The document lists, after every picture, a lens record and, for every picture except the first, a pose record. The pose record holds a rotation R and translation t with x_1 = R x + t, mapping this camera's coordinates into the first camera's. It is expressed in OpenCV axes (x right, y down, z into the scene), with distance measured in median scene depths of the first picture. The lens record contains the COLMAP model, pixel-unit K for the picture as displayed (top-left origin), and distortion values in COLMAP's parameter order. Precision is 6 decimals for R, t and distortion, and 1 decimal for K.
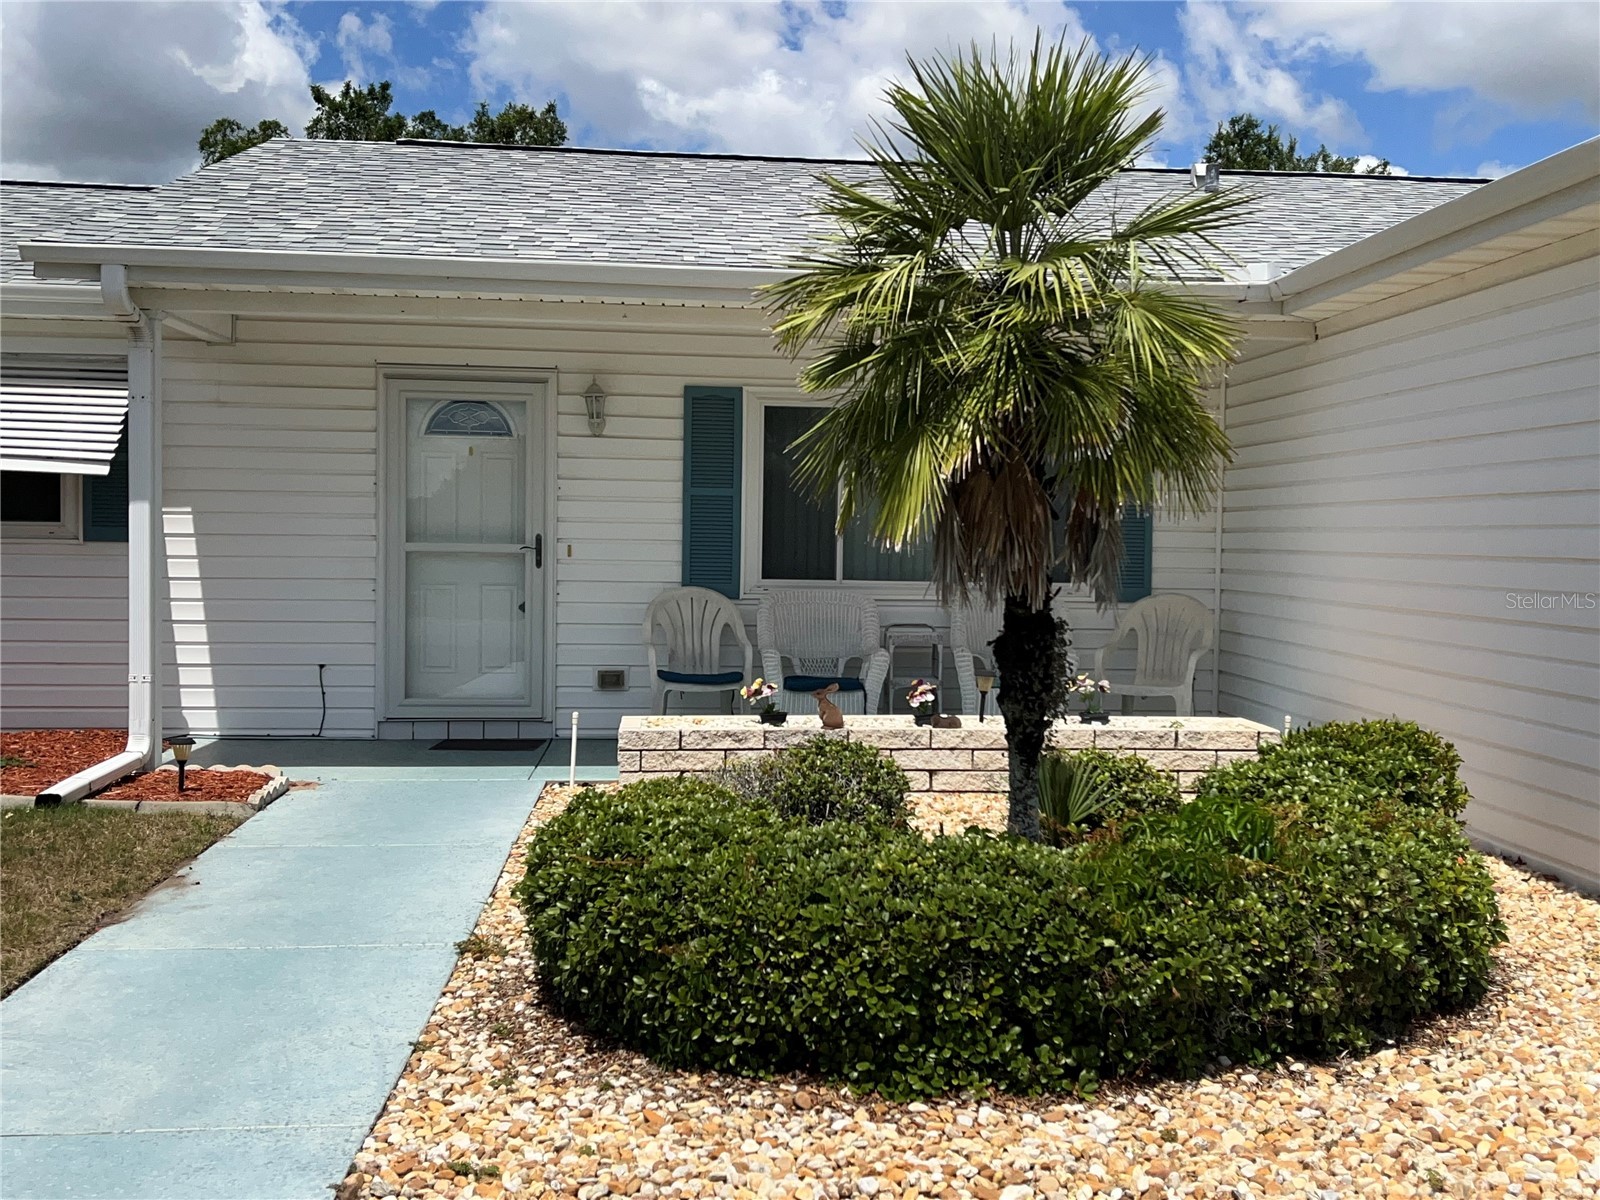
lens RADIAL K [[1745.7, 0, 799.9], [0, 1745.7, 600.0], [0, 0, 1]] dist [0.023011, 0.000000]
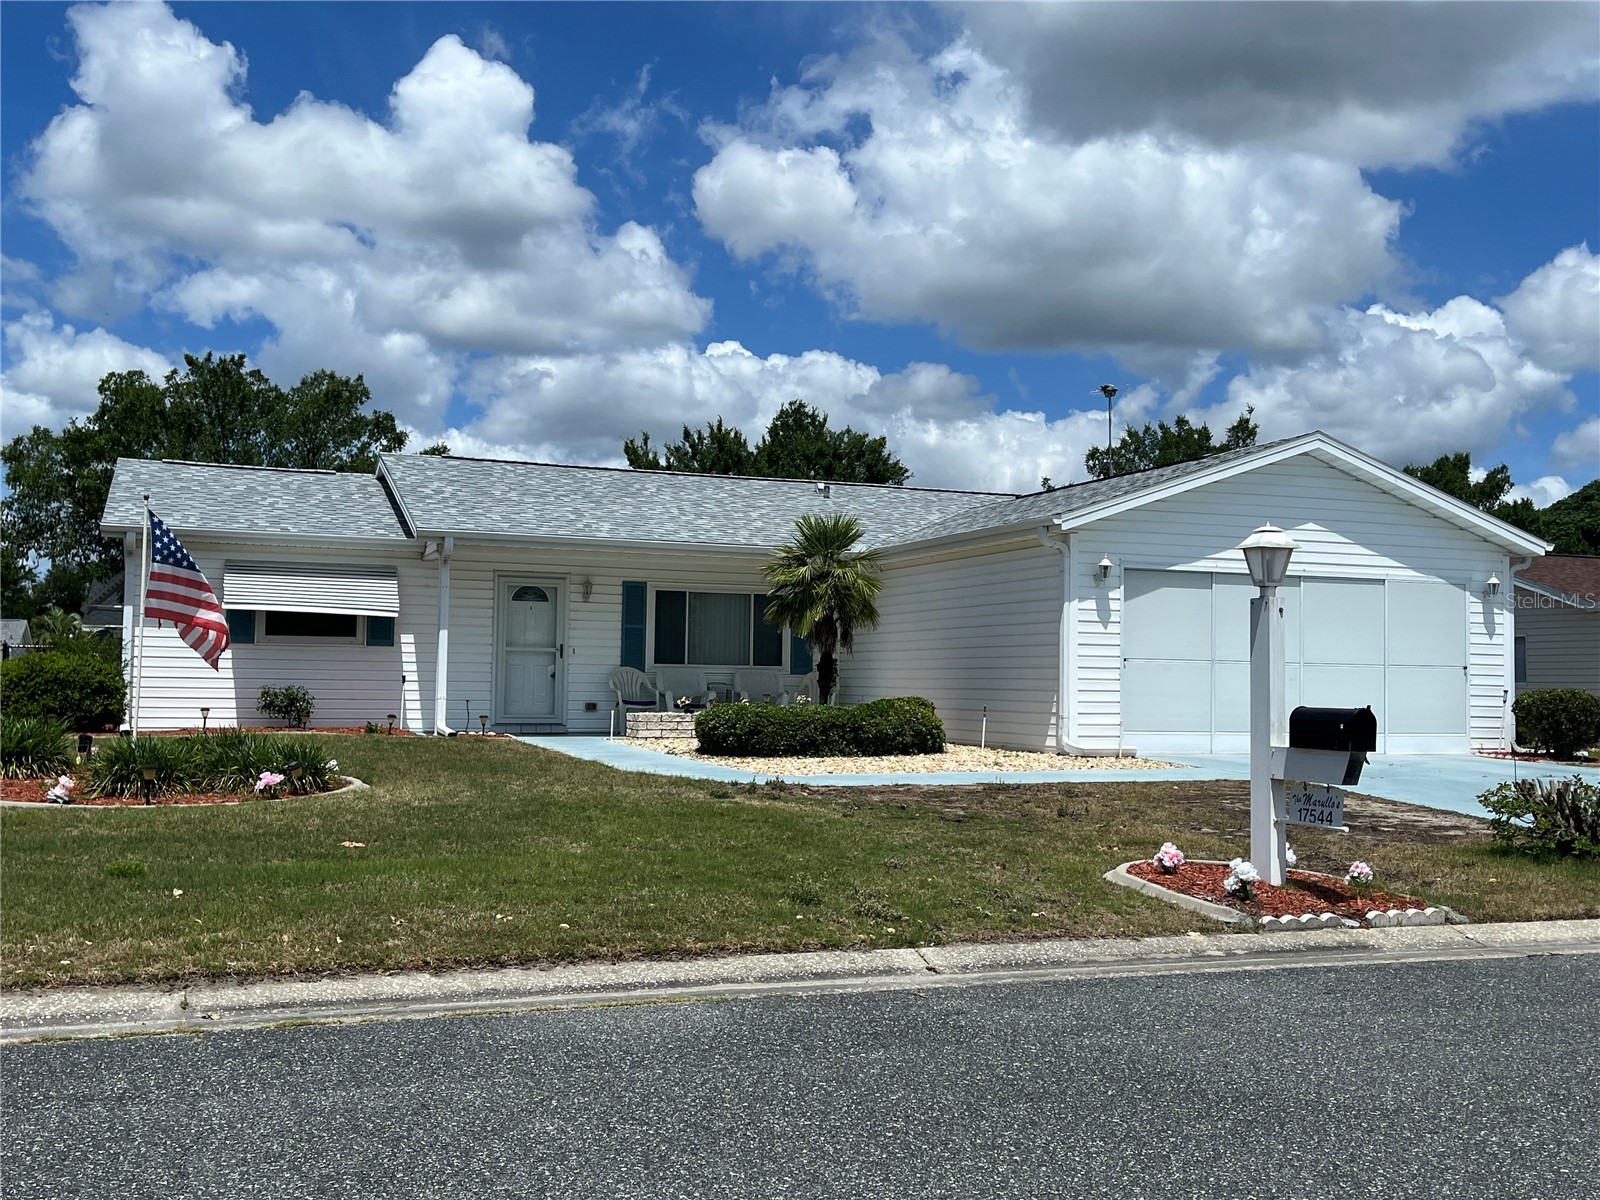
lens RADIAL K [[1569.6, 0, 801.6], [0, 1569.6, 609.6], [0, 0, 1]] dist [0.036051, 0.000000]
pose [[0.960479, 0.012005, 0.278092, -0.426499], [0.010691, 0.996741, -0.079953, 0.087841], [-0.278146, 0.079766, 0.957221, -1.097564]]
